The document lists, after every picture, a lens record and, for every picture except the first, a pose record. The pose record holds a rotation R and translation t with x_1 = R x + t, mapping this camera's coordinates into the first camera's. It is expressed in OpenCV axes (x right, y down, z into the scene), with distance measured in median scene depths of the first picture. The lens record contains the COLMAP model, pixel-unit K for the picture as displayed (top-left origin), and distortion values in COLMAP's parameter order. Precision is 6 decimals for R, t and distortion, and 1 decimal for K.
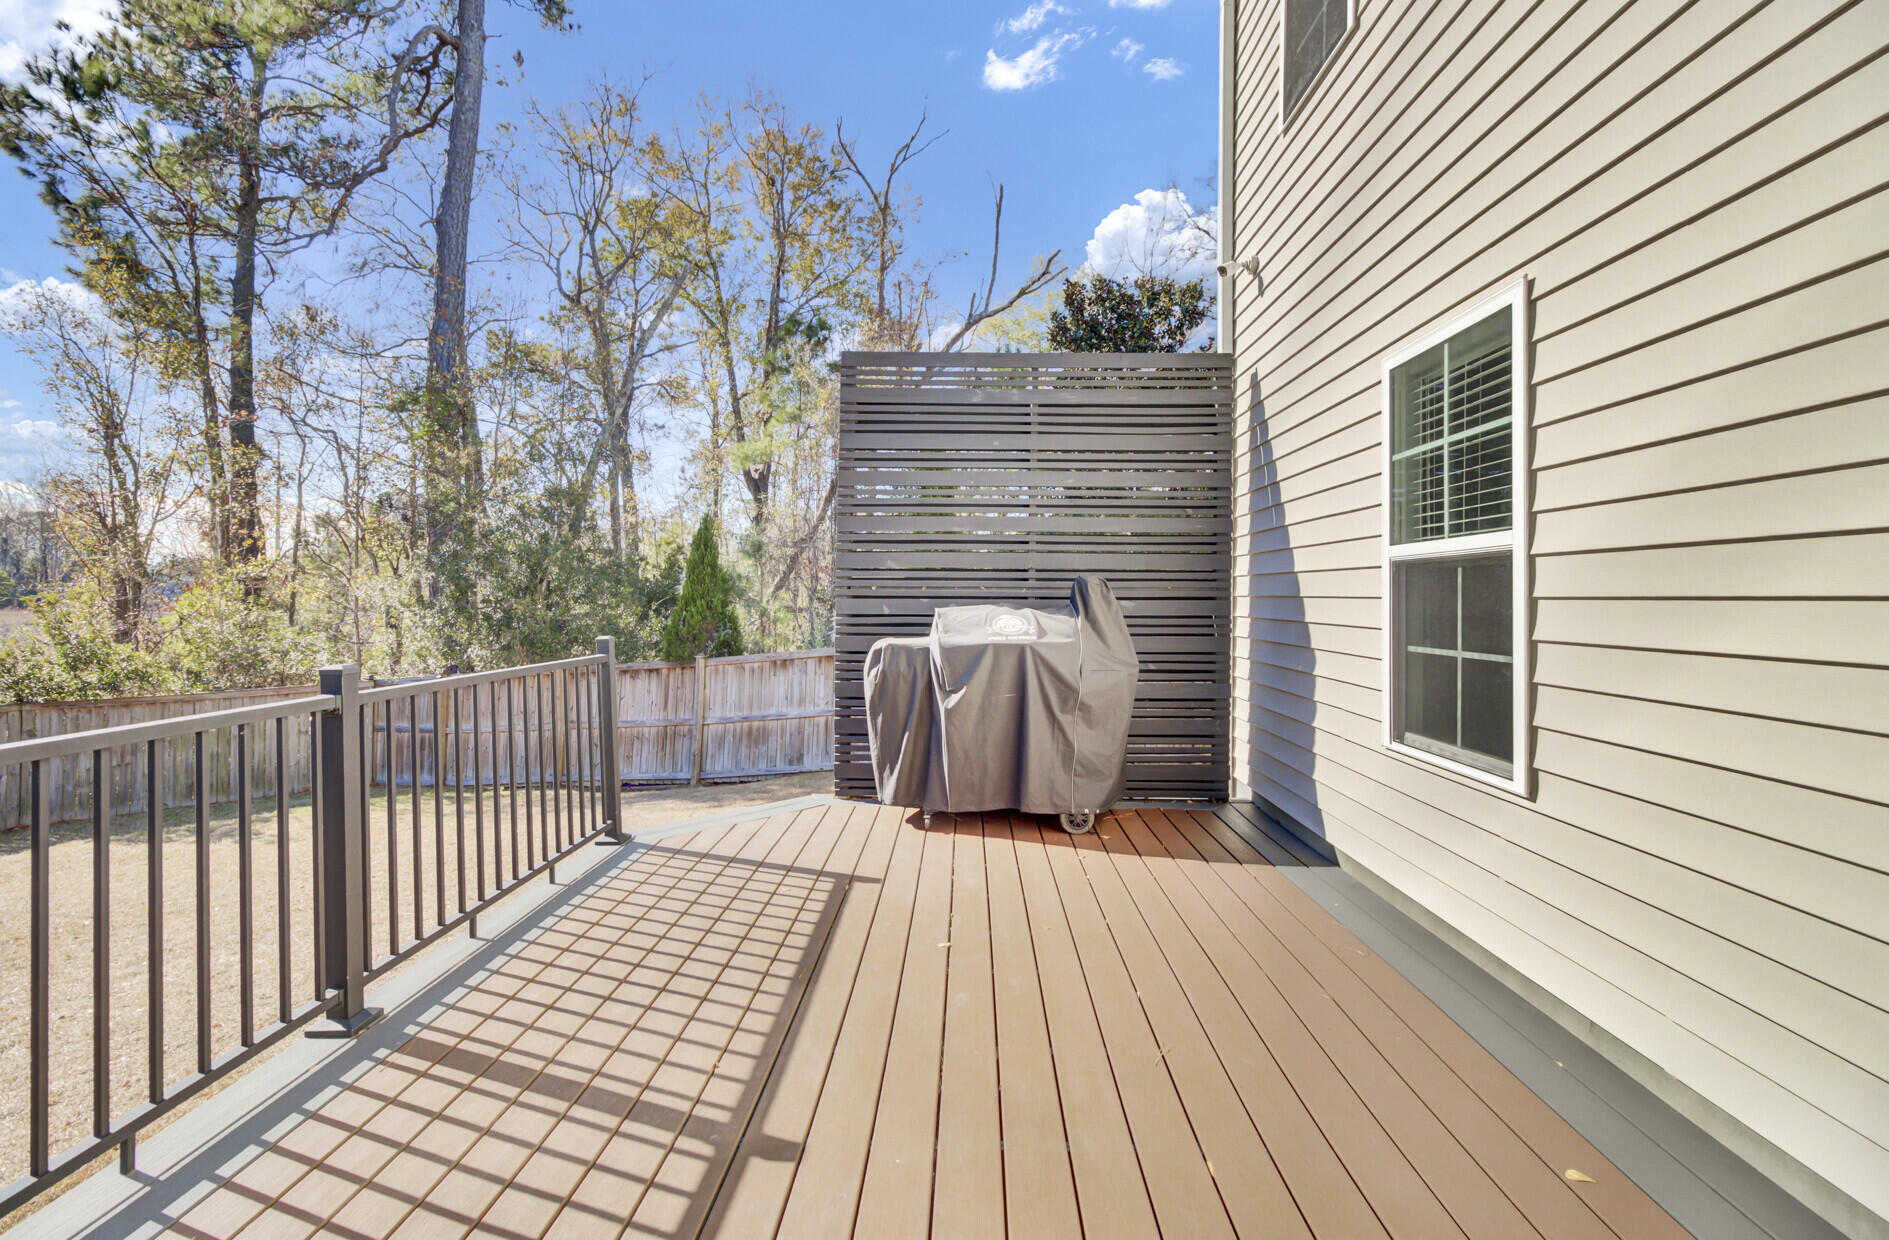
lens RADIAL K [[874.0, 0, 952.5], [0, 874.0, 586.0], [0, 0, 1]] dist [-0.014923, 0.000160]
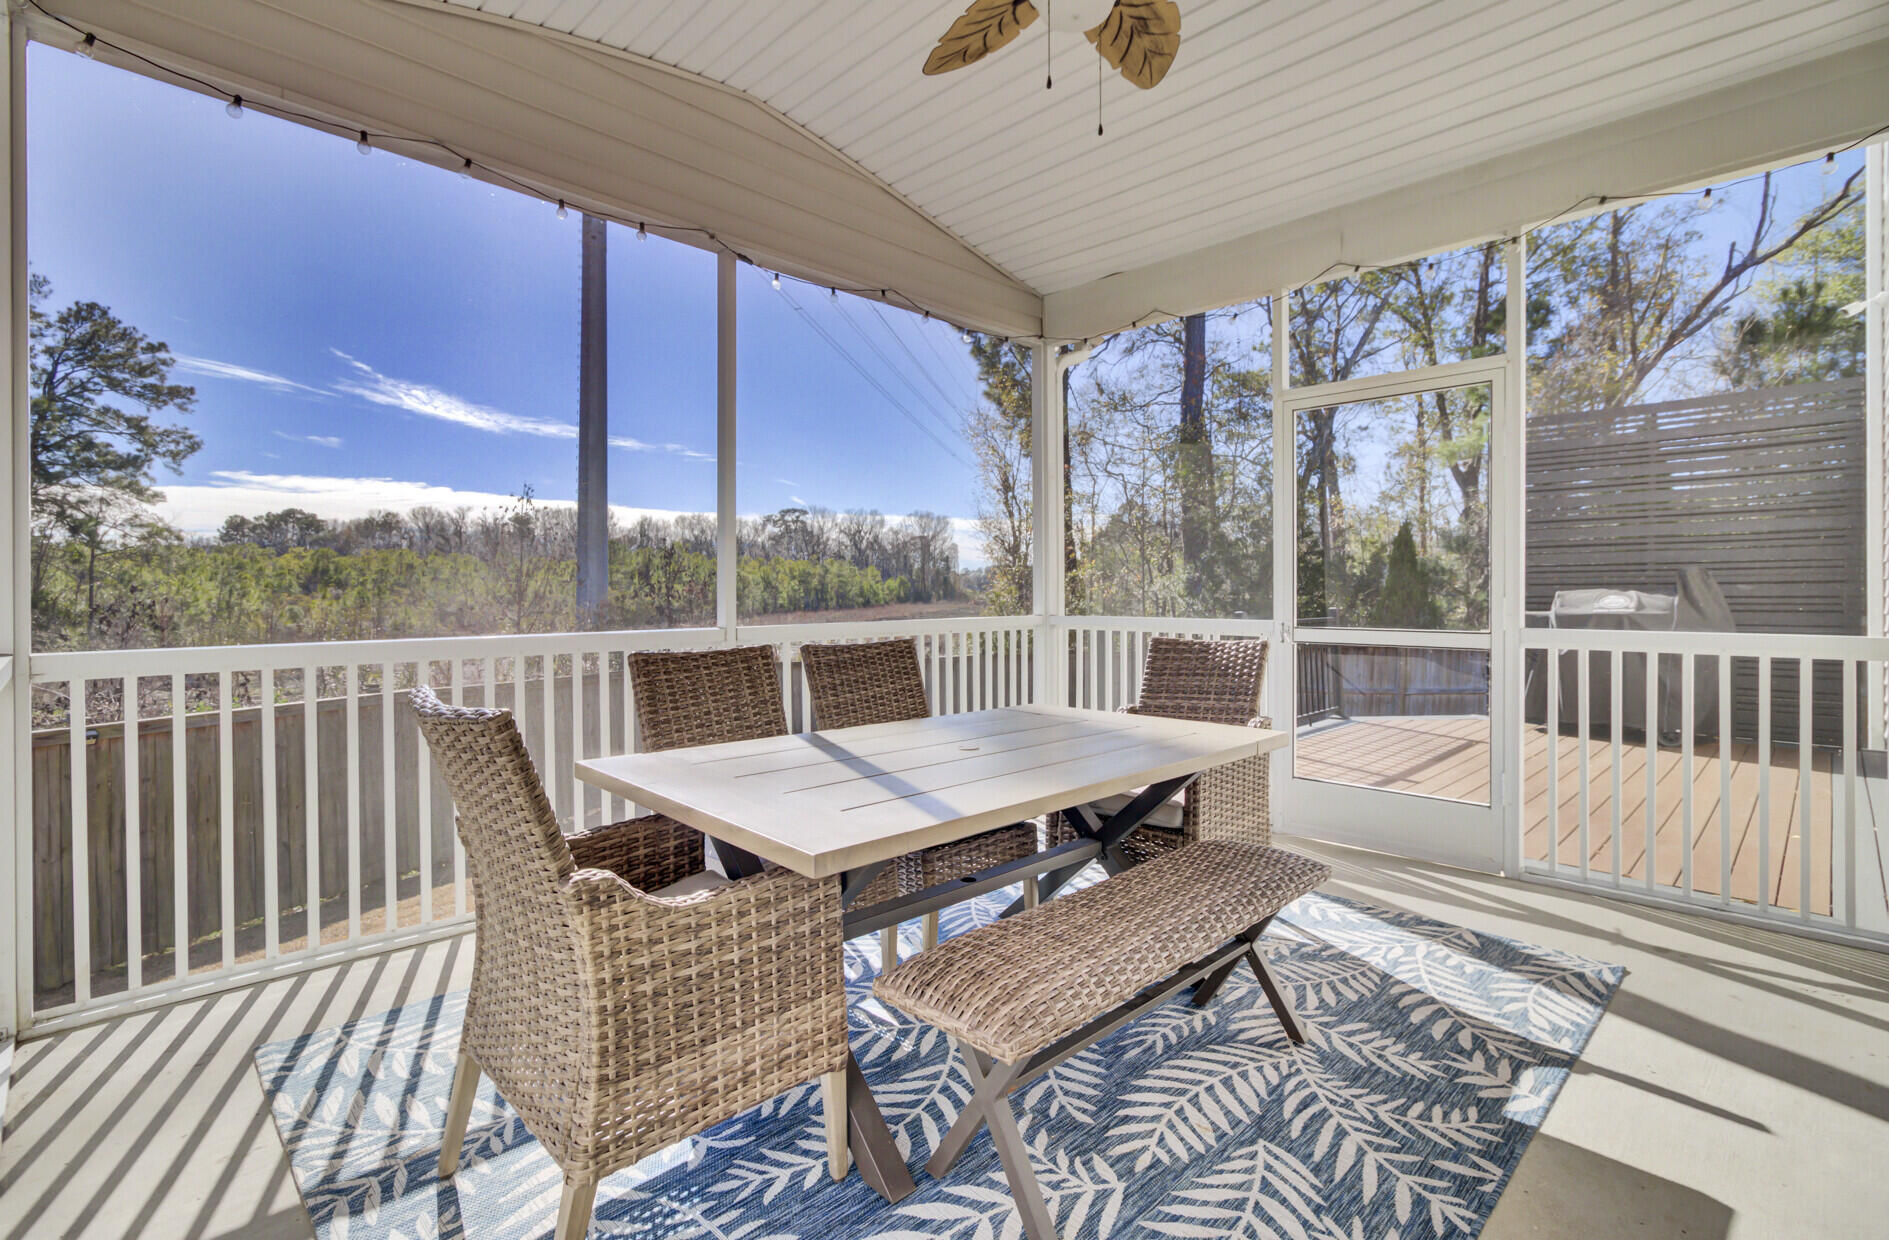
lens RADIAL K [[874.0, 0, 952.5], [0, 874.0, 586.0], [0, 0, 1]] dist [-0.014923, 0.000160]
pose [[0.719842, -0.008891, -0.694081, 0.062529], [0.011818, 0.999930, -0.000552, 0.001388], [0.694038, -0.007805, 0.719896, -0.183318]]
